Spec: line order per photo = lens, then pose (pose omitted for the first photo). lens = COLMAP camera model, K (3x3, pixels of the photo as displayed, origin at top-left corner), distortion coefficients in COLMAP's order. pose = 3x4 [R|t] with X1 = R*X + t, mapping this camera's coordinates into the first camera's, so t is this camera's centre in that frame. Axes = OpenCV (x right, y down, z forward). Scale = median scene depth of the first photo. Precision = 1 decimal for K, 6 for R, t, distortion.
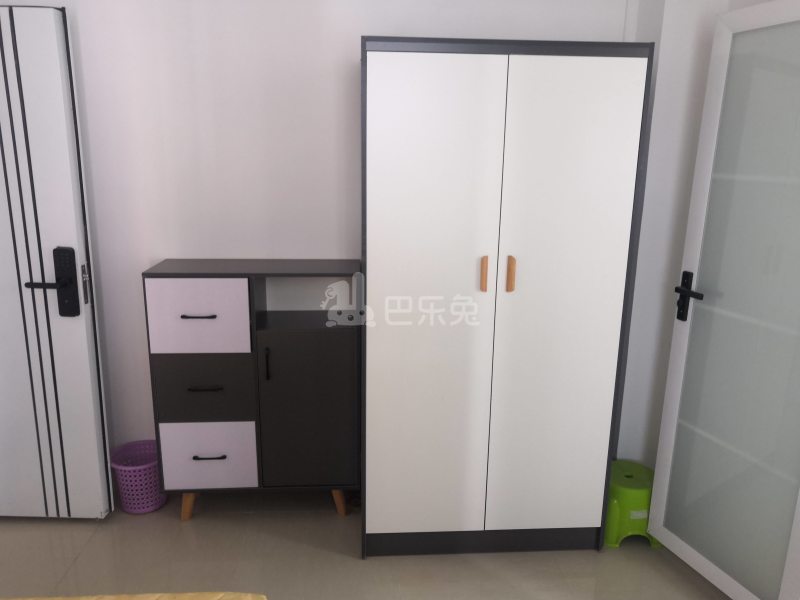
lens RADIAL K [[626.6, 0, 404.3], [0, 626.6, 303.2], [0, 0, 1]] dist [-0.017495, 0.053754]
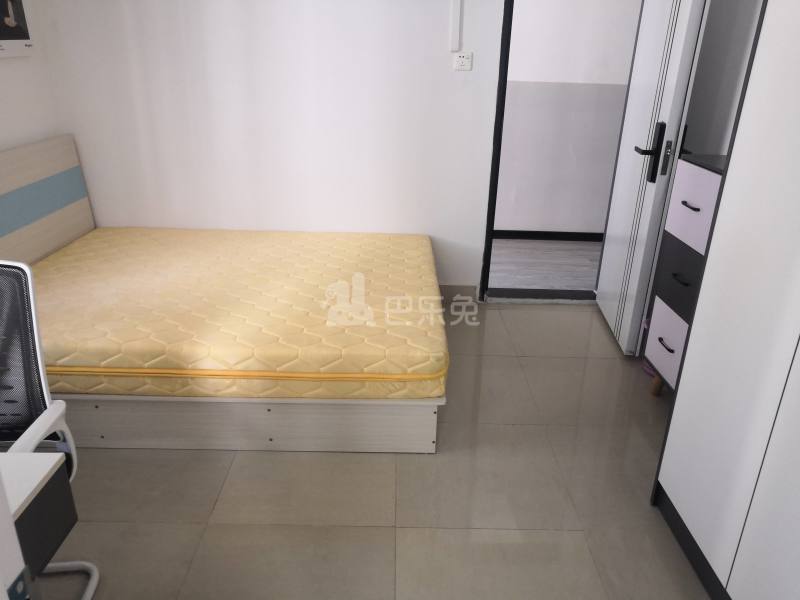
lens RADIAL K [[626.6, 0, 396.3], [0, 626.6, 302.5], [0, 0, 1]] dist [-0.017495, 0.053754]
pose [[-0.066504, 0.366656, -0.927977, 0.659449], [-0.263689, 0.890512, 0.370750, -0.084414], [0.962313, 0.269354, 0.037460, 0.506559]]
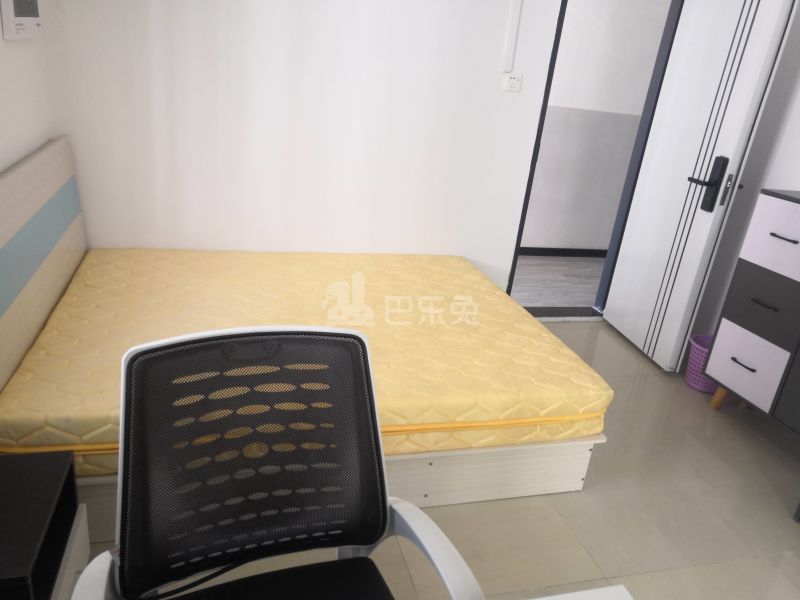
lens RADIAL K [[626.6, 0, 393.3], [0, 626.6, 297.8], [0, 0, 1]] dist [-0.017495, 0.053754]
pose [[0.202663, 0.358897, -0.911109, 0.540250], [-0.334706, 0.899769, 0.279980, 0.034104], [0.920272, 0.248212, 0.302475, 0.052468]]
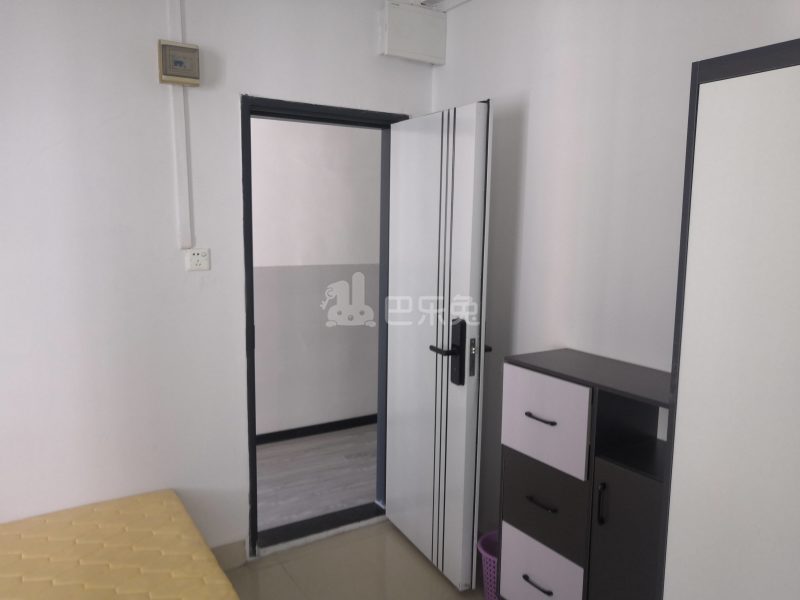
lens RADIAL K [[626.6, 0, 395.4], [0, 626.6, 304.2], [0, 0, 1]] dist [-0.017495, 0.053754]
pose [[0.469369, 0.114373, -0.875564, 0.297667], [-0.212540, 0.977056, 0.013693, -0.095740], [0.857041, 0.179665, 0.482909, 0.354367]]
